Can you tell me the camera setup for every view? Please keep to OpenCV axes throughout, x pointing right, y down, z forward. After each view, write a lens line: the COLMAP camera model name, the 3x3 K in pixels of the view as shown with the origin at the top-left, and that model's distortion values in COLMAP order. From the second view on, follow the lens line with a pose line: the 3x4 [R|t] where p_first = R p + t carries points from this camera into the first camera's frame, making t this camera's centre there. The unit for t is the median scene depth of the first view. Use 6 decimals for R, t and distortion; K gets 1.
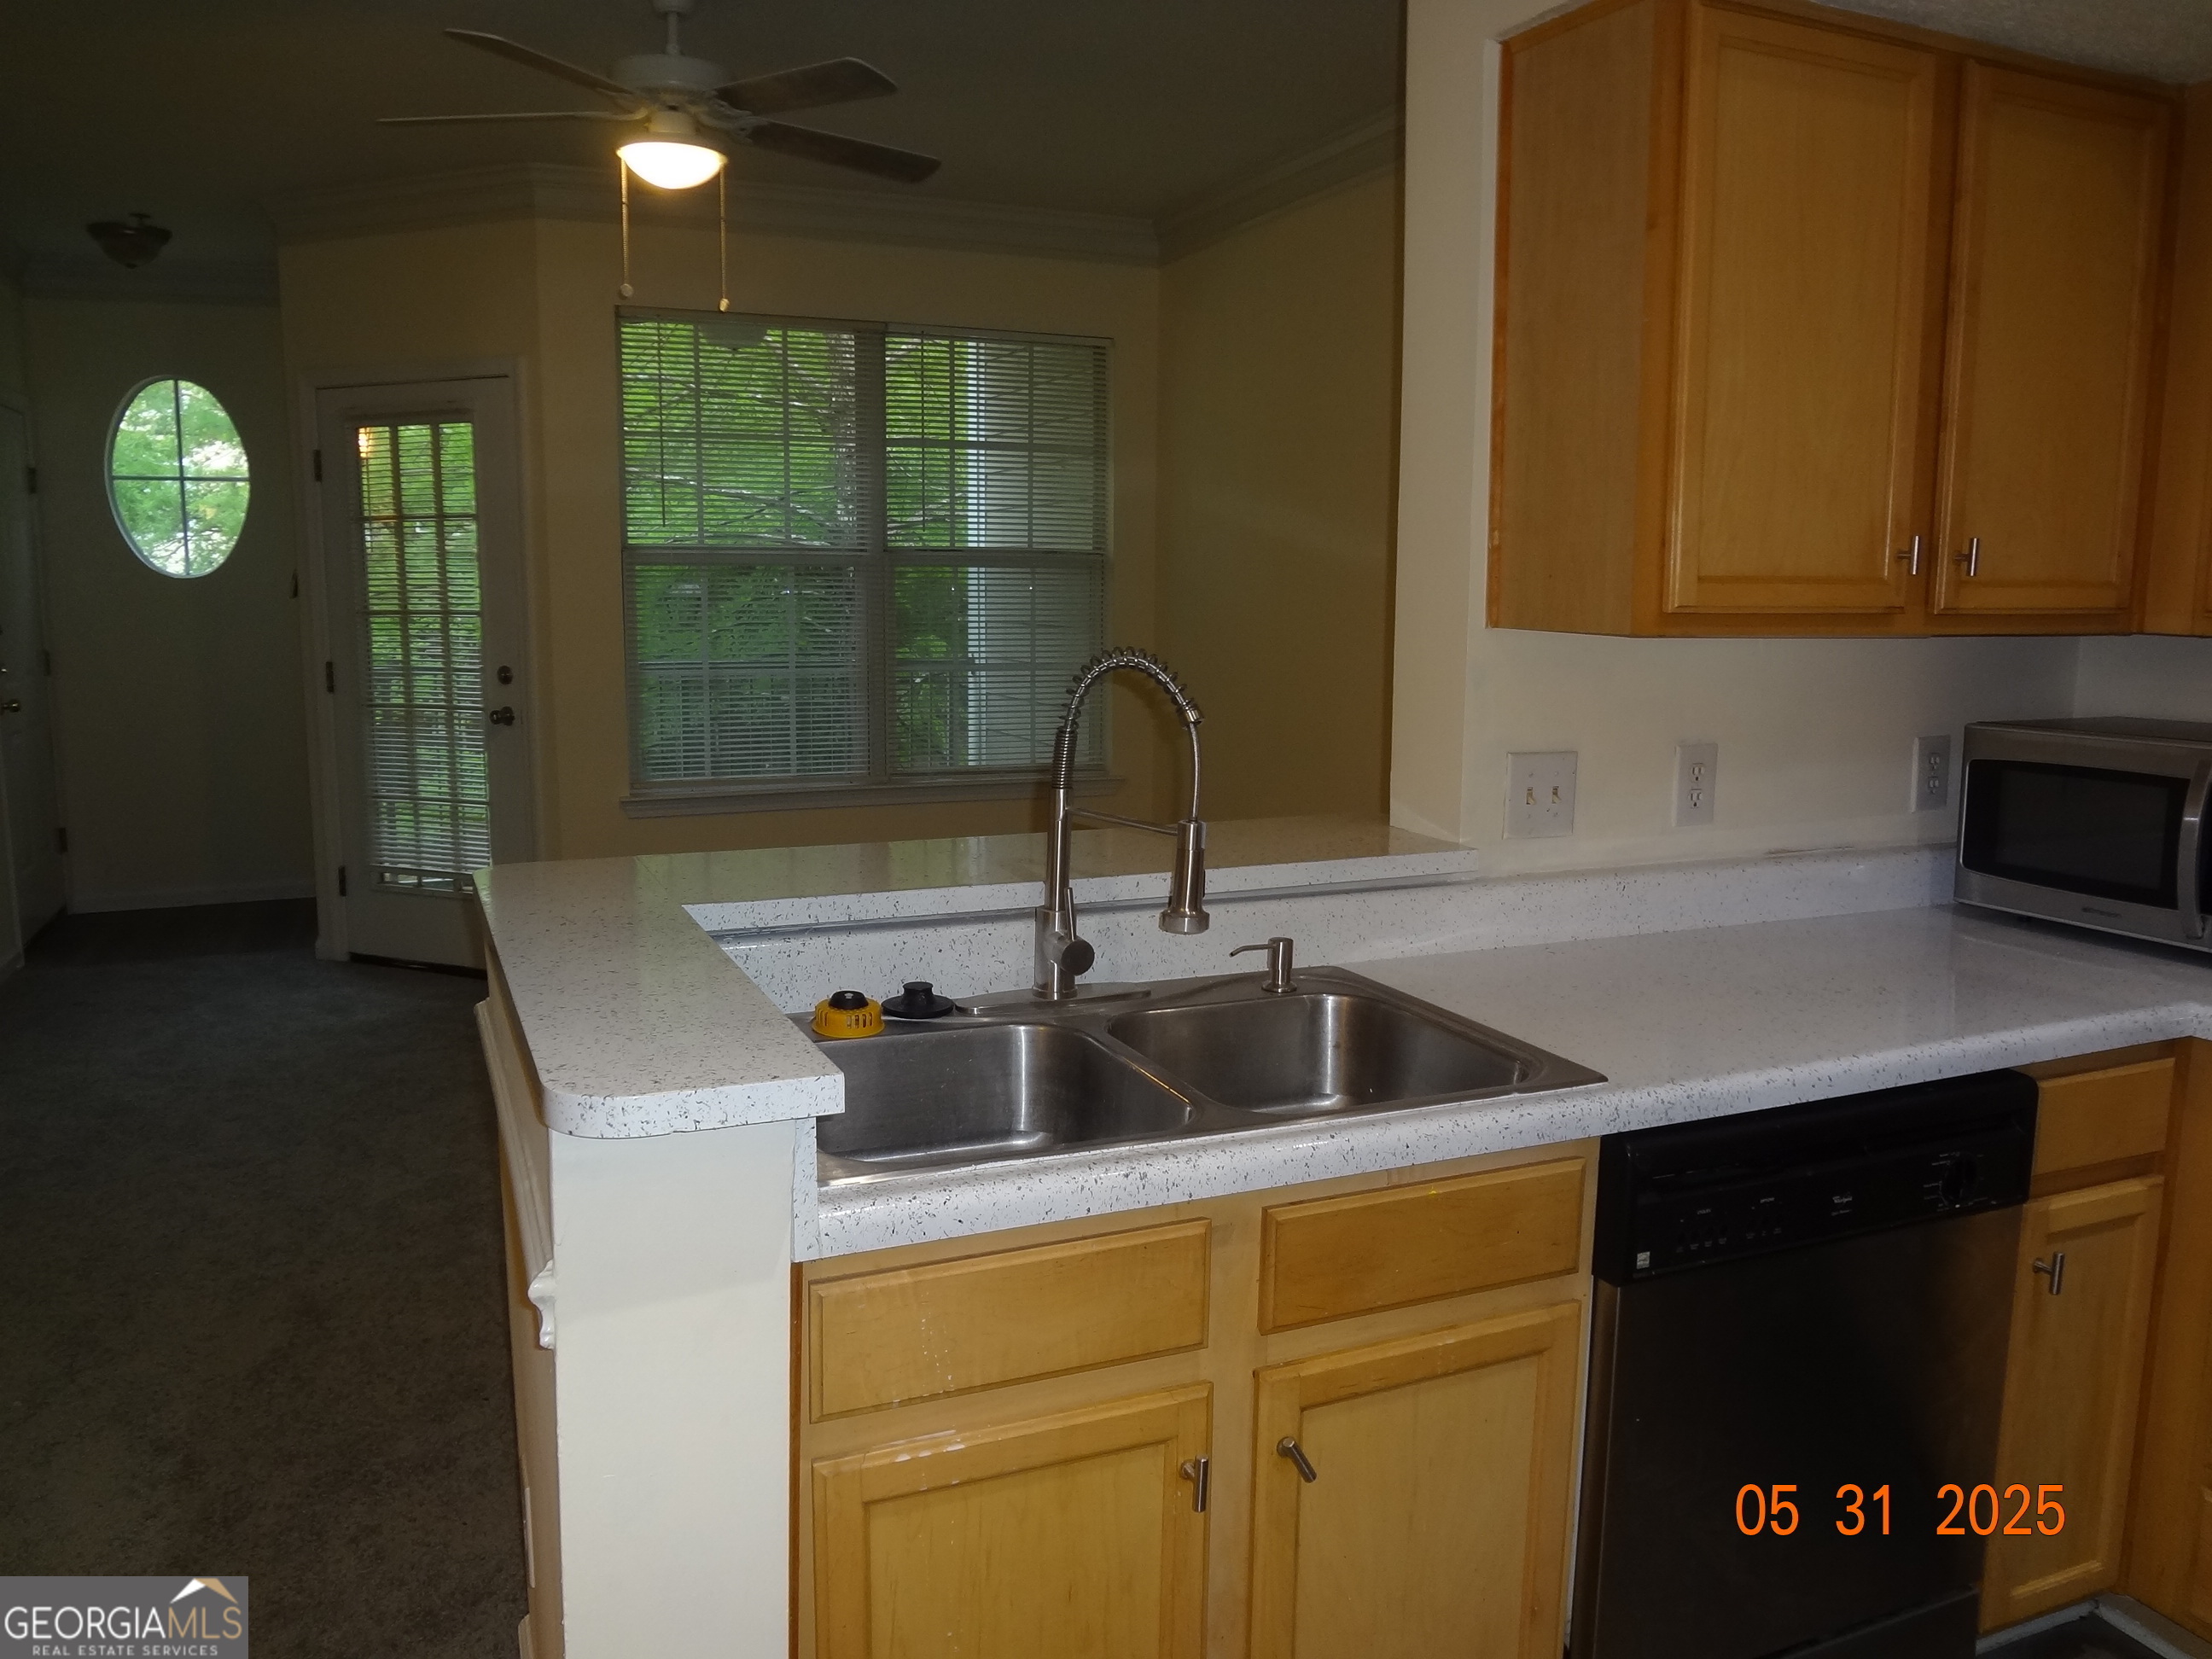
lens RADIAL K [[1638.0, 0, 1106.0], [0, 1638.0, 829.5], [0, 0, 1]] dist [-0.040358, 0.004697]
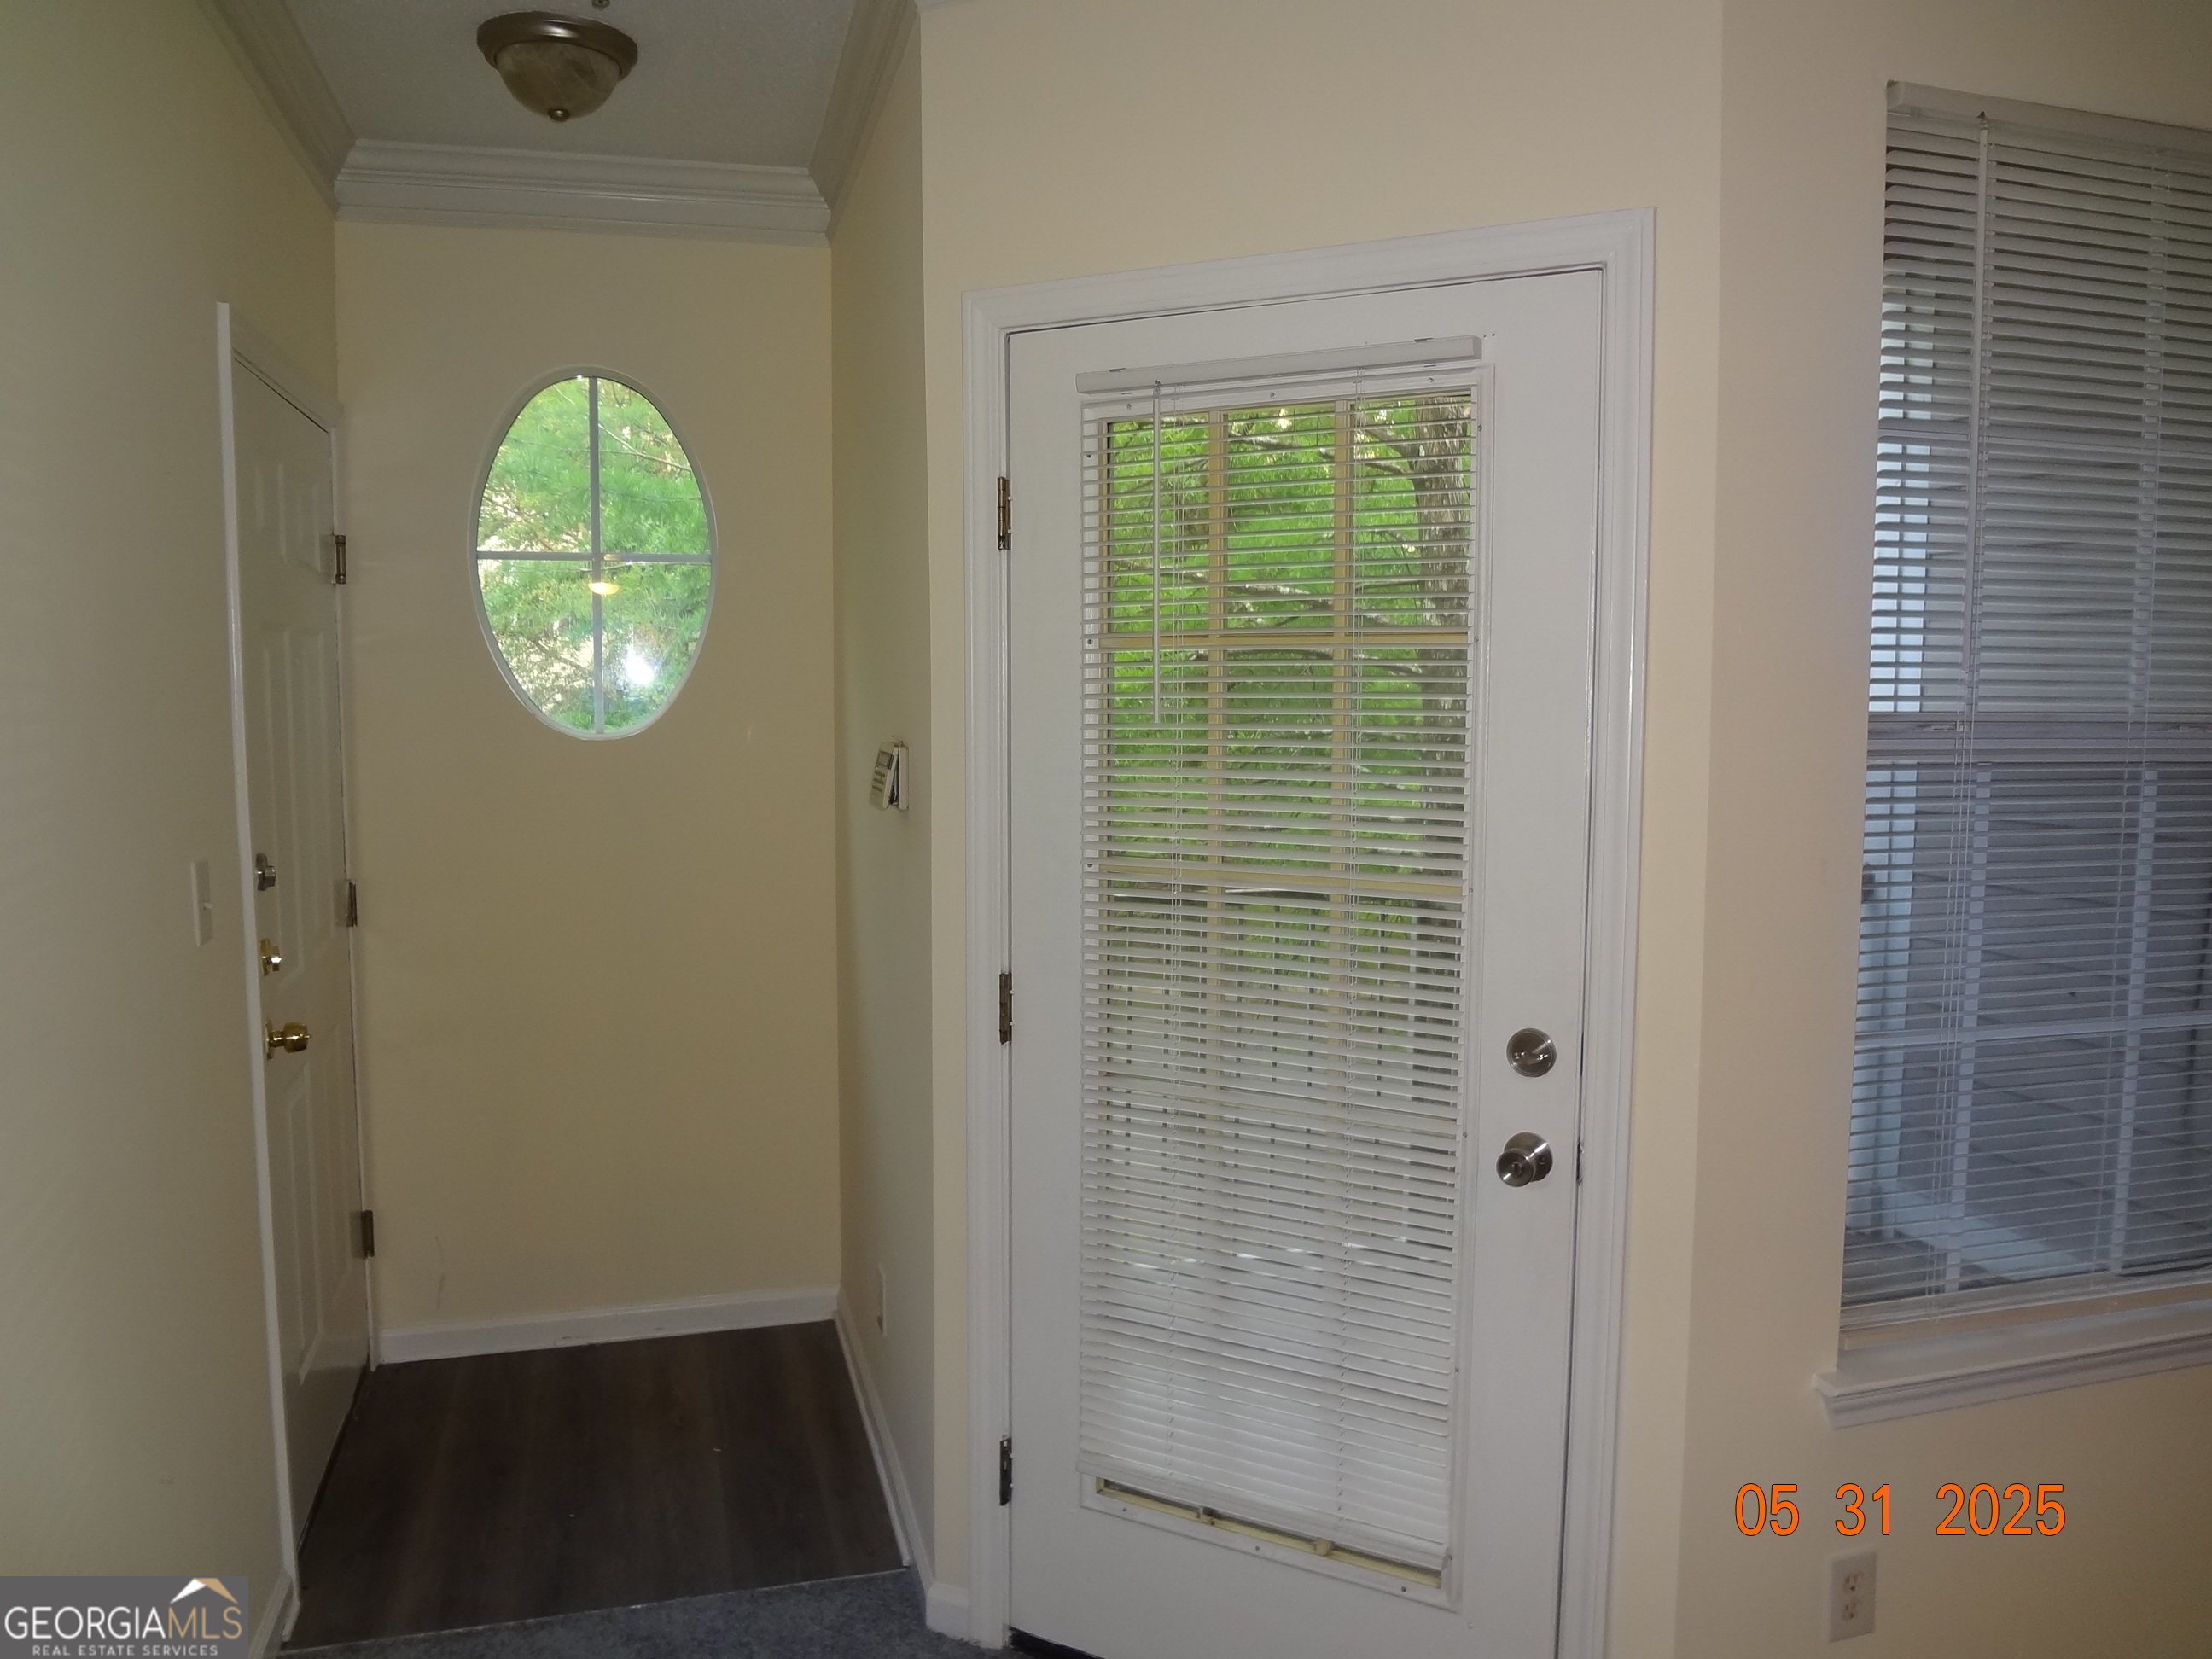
lens RADIAL K [[1638.0, 0, 1106.0], [0, 1638.0, 829.5], [0, 0, 1]] dist [-0.040358, 0.004697]
pose [[0.992715, 0.011898, -0.119900, -0.347413], [-0.018740, 0.998249, -0.056101, -0.100672], [0.119023, 0.057940, 0.991200, 0.498698]]
